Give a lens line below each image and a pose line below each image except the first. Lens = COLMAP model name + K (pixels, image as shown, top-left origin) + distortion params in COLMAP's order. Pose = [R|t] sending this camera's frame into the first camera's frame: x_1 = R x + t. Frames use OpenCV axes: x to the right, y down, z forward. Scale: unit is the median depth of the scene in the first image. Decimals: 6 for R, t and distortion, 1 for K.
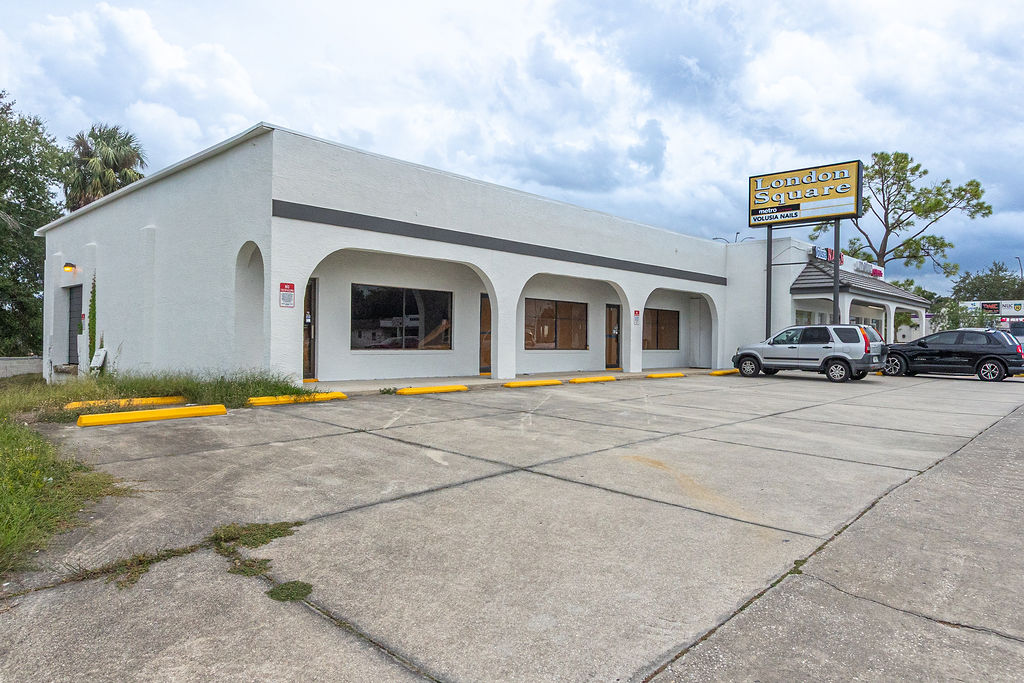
lens RADIAL K [[622.4, 0, 513.6], [0, 622.4, 340.5], [0, 0, 1]] dist [0.004117, 0.000244]
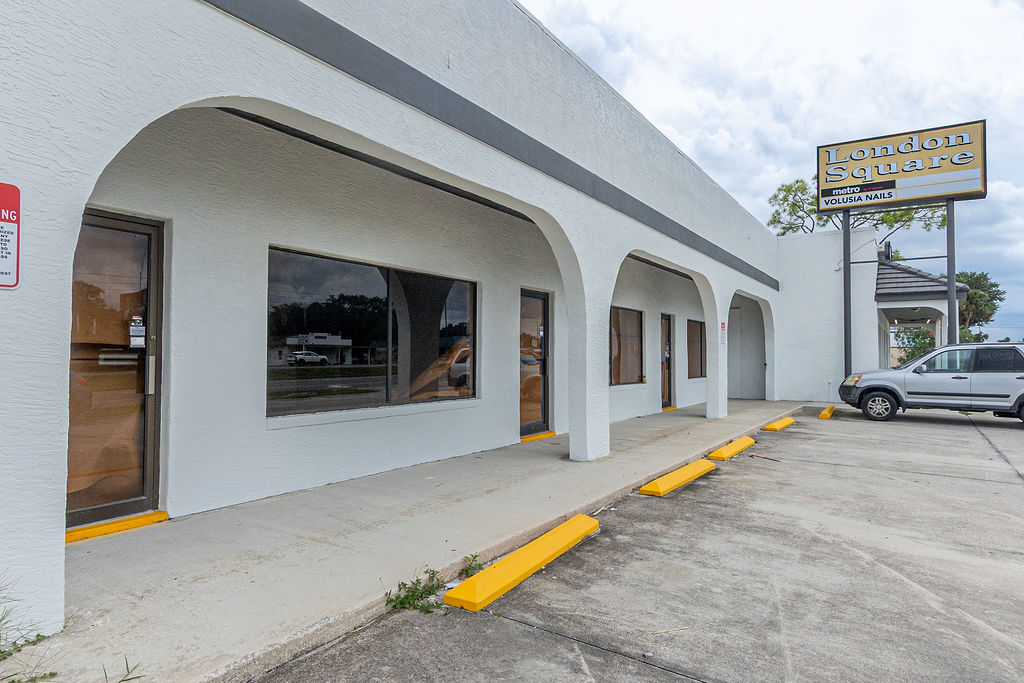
lens RADIAL K [[590.6, 0, 510.0], [0, 590.6, 339.7], [0, 0, 1]] dist [-0.003398, -0.000201]
pose [[0.987913, -0.003208, 0.154977, -0.105840], [0.007541, 0.999597, -0.027375, -0.013422], [-0.154827, 0.028213, 0.987539, 0.384265]]
